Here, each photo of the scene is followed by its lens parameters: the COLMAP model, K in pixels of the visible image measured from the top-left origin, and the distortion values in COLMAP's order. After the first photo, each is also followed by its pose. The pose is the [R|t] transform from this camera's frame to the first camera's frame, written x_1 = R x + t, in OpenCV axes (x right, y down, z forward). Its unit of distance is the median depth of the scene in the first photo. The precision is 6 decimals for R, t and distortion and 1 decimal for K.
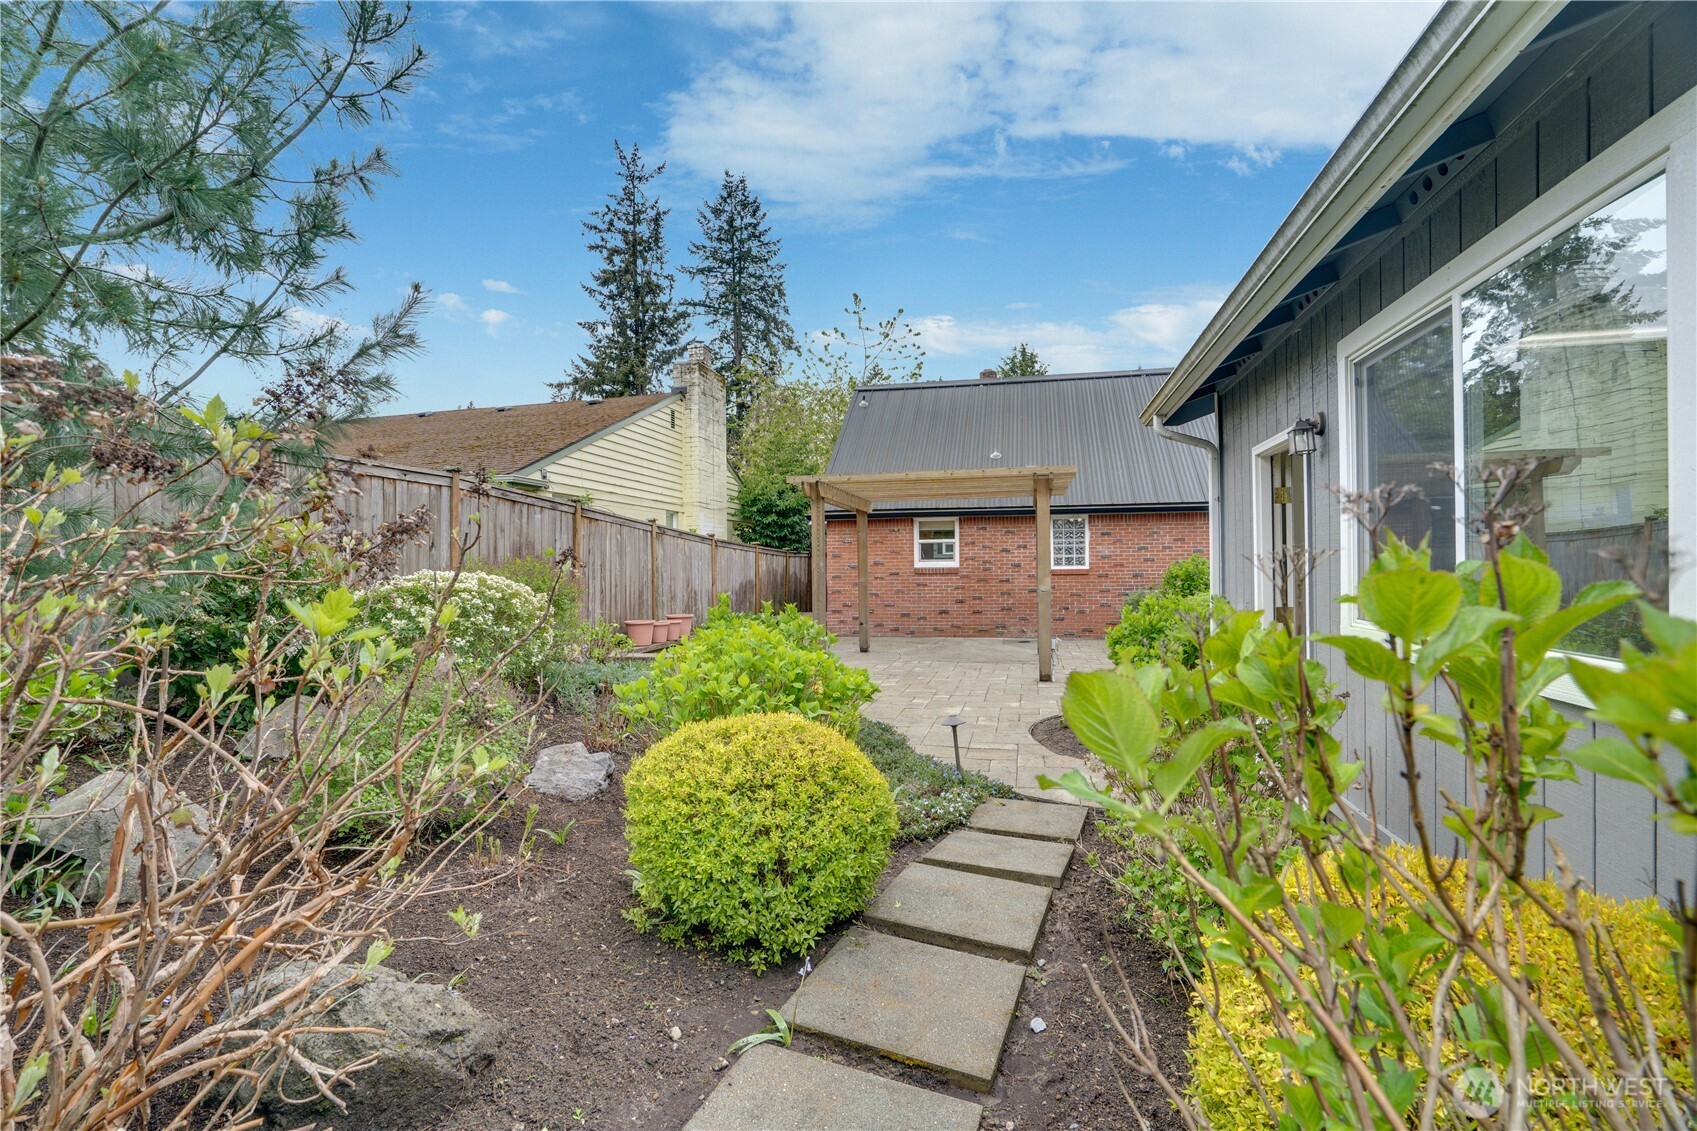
lens RADIAL K [[787.9, 0, 848.5], [0, 787.9, 565.5], [0, 0, 1]] dist [-0.032758, 0.000099]
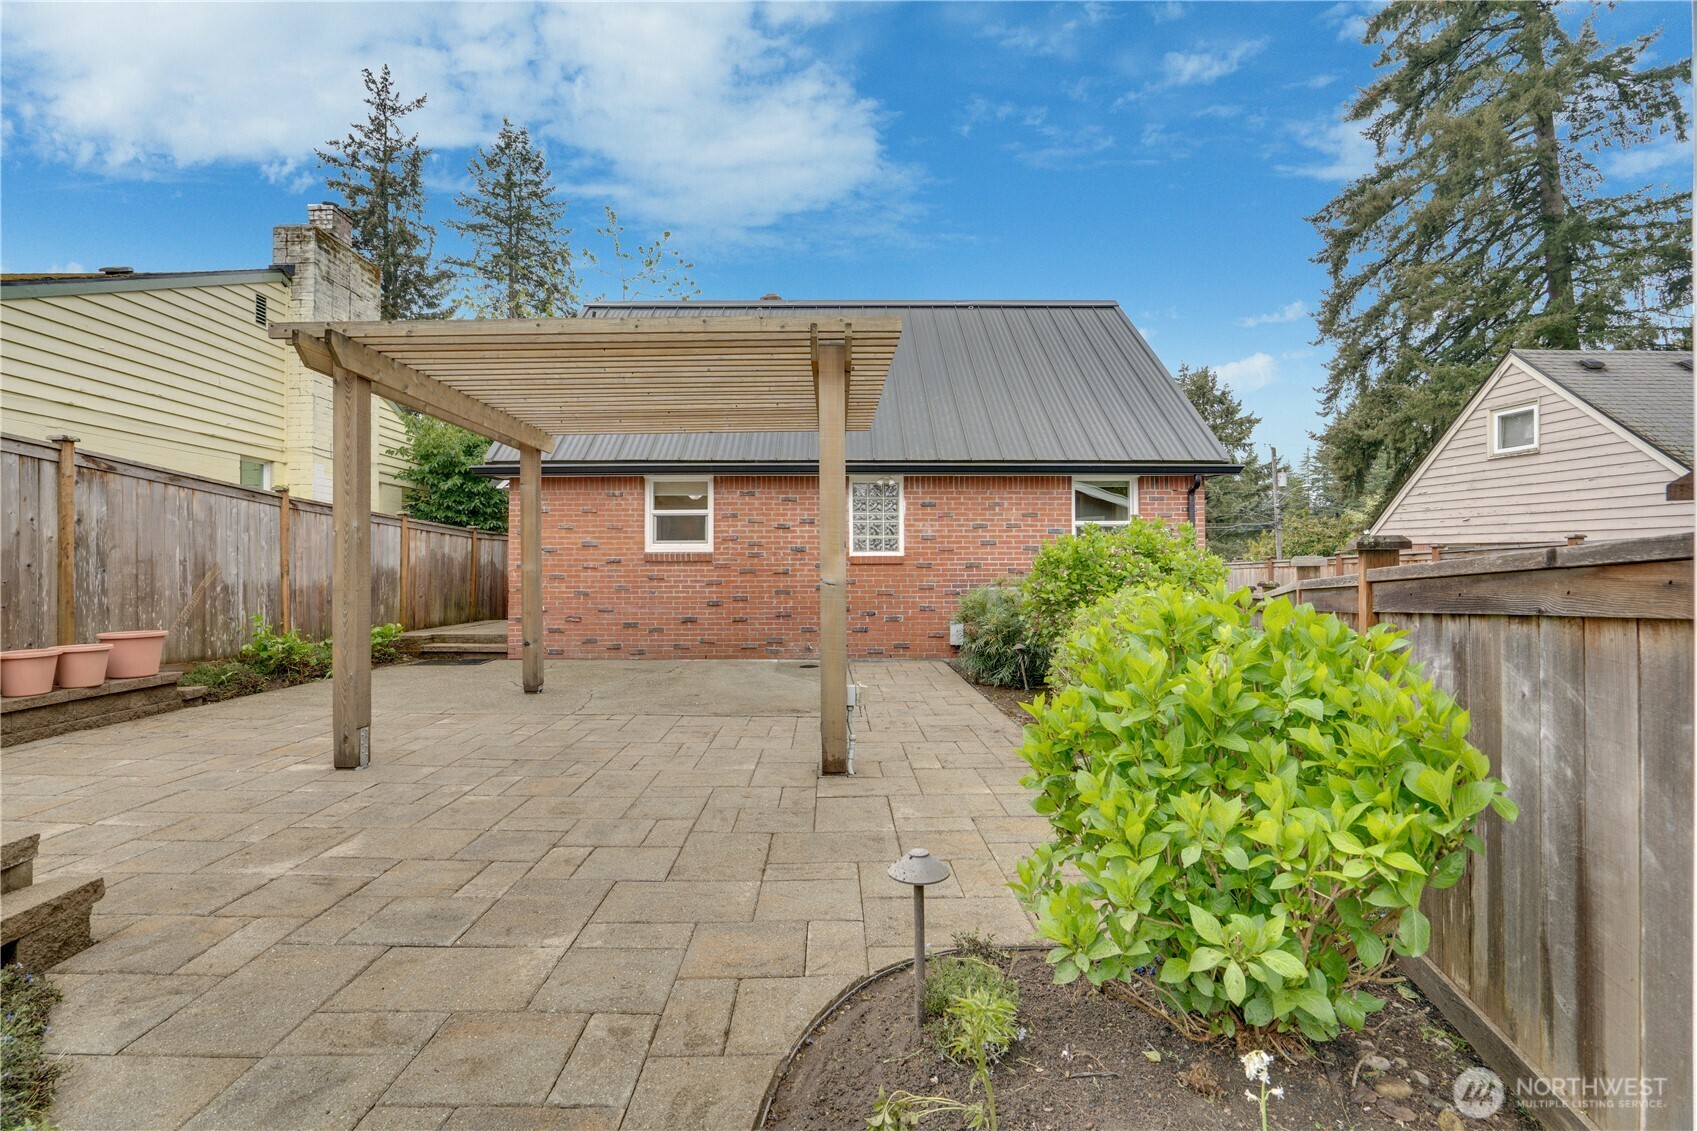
lens RADIAL K [[787.9, 0, 848.5], [0, 787.9, 565.5], [0, 0, 1]] dist [-0.032758, 0.000099]
pose [[0.969788, 0.010442, 0.243726, 0.069848], [-0.009838, 0.999945, -0.003696, 0.011329], [-0.243751, 0.001187, 0.969837, 0.261108]]
